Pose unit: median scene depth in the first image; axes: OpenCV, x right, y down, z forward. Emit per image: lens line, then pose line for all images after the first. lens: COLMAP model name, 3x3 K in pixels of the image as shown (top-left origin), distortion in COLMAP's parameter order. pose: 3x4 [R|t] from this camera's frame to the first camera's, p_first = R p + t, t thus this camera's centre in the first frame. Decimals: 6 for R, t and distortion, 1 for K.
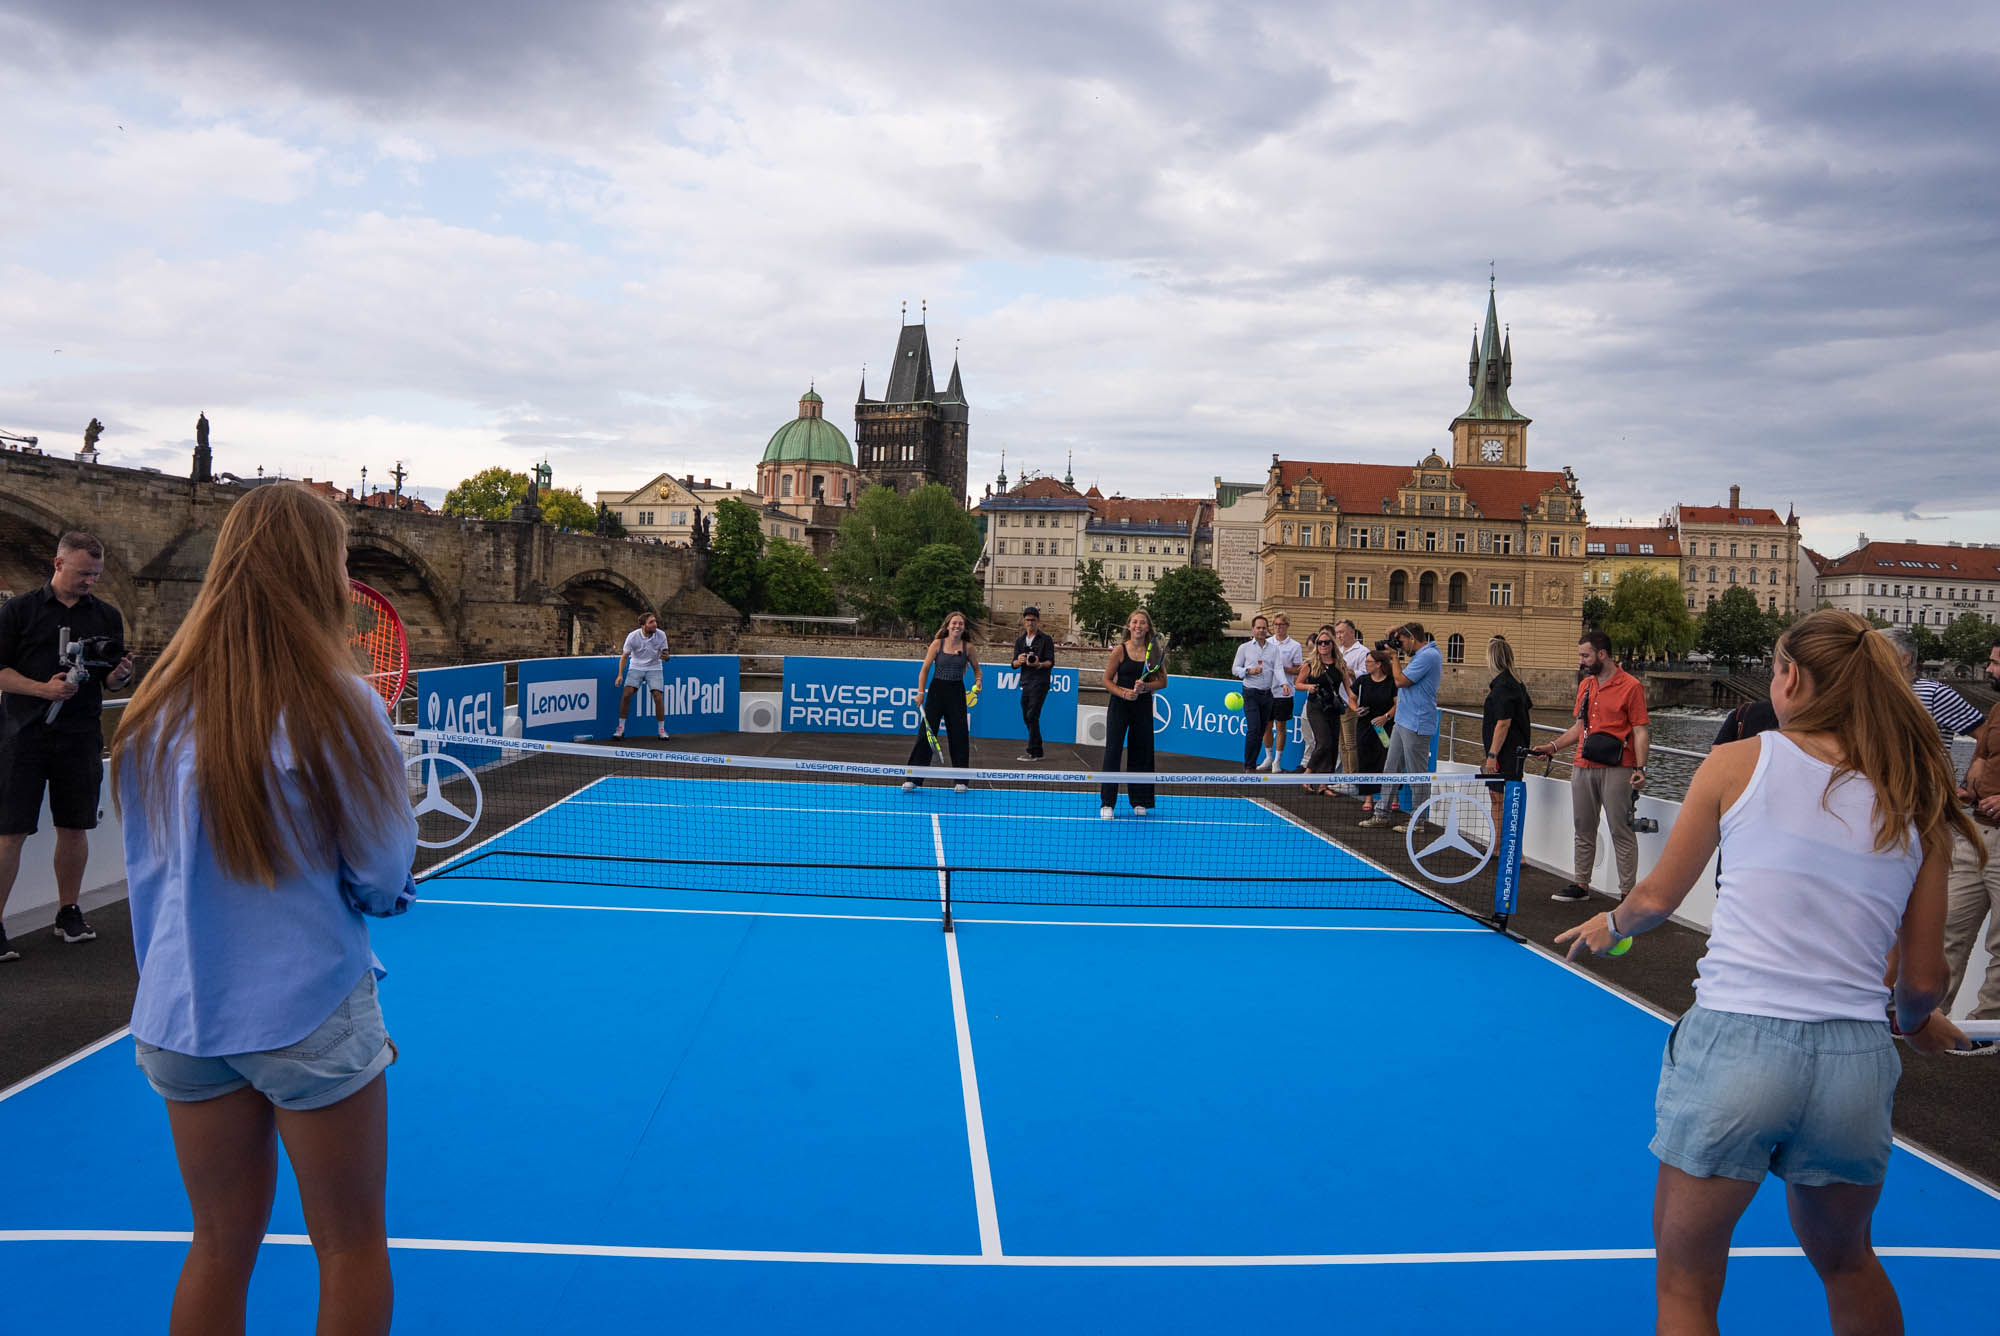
lens RADIAL K [[1467.6, 0, 1006.1], [0, 1467.6, 645.2], [0, 0, 1]] dist [-0.125015, 0.076474]
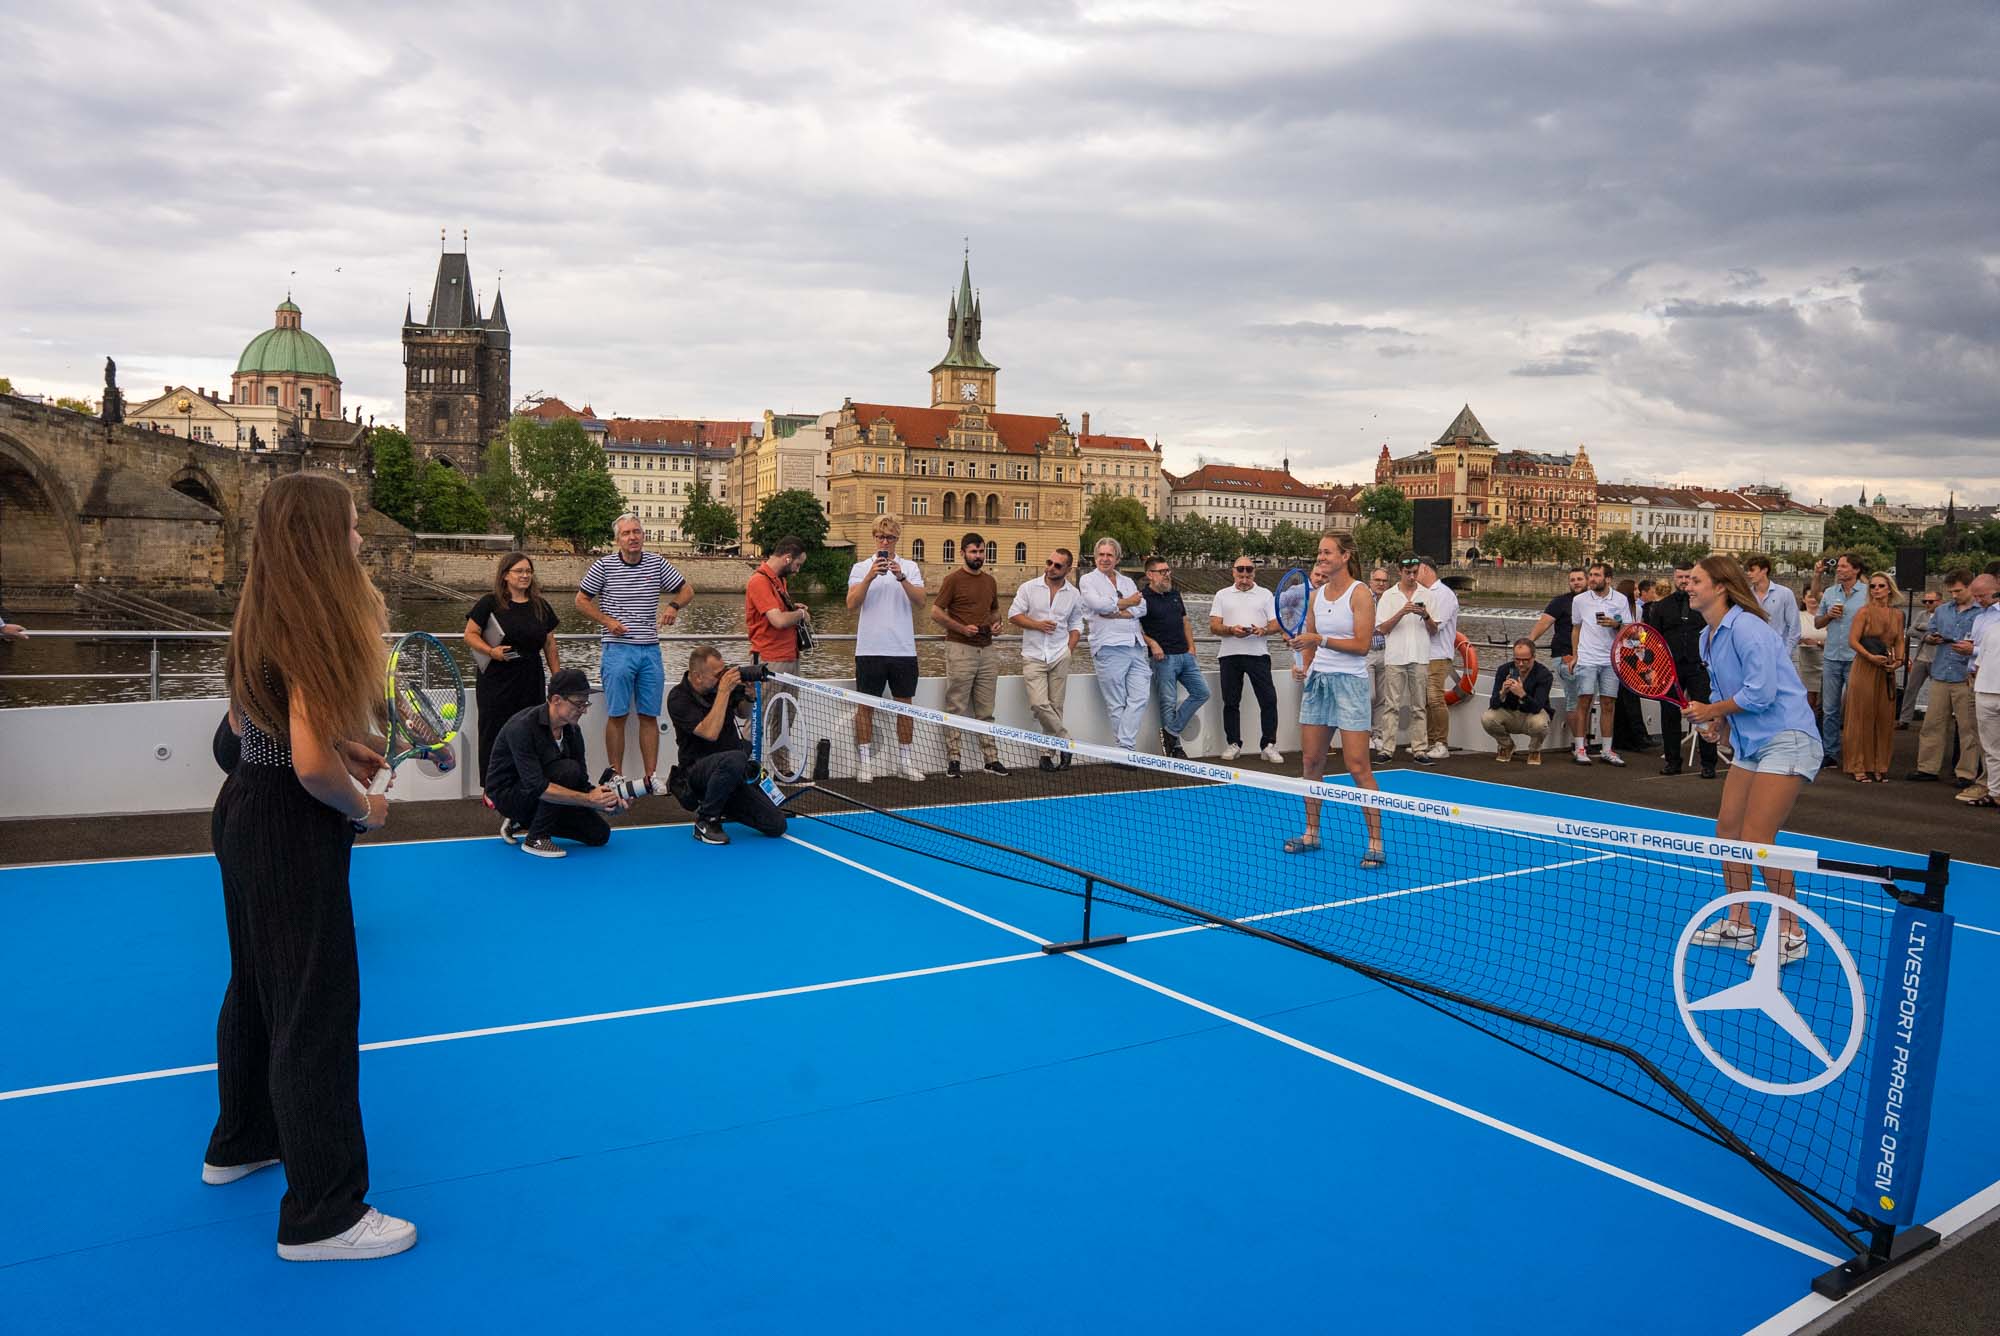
lens RADIAL K [[1467.6, 0, 940.6], [0, 1467.6, 666.9], [0, 0, 1]] dist [-0.125015, 0.076474]
pose [[0.888921, -0.050244, 0.455298, -0.326949], [0.010709, 0.995974, 0.089001, -0.013684], [-0.457936, -0.074239, 0.885880, -0.142612]]
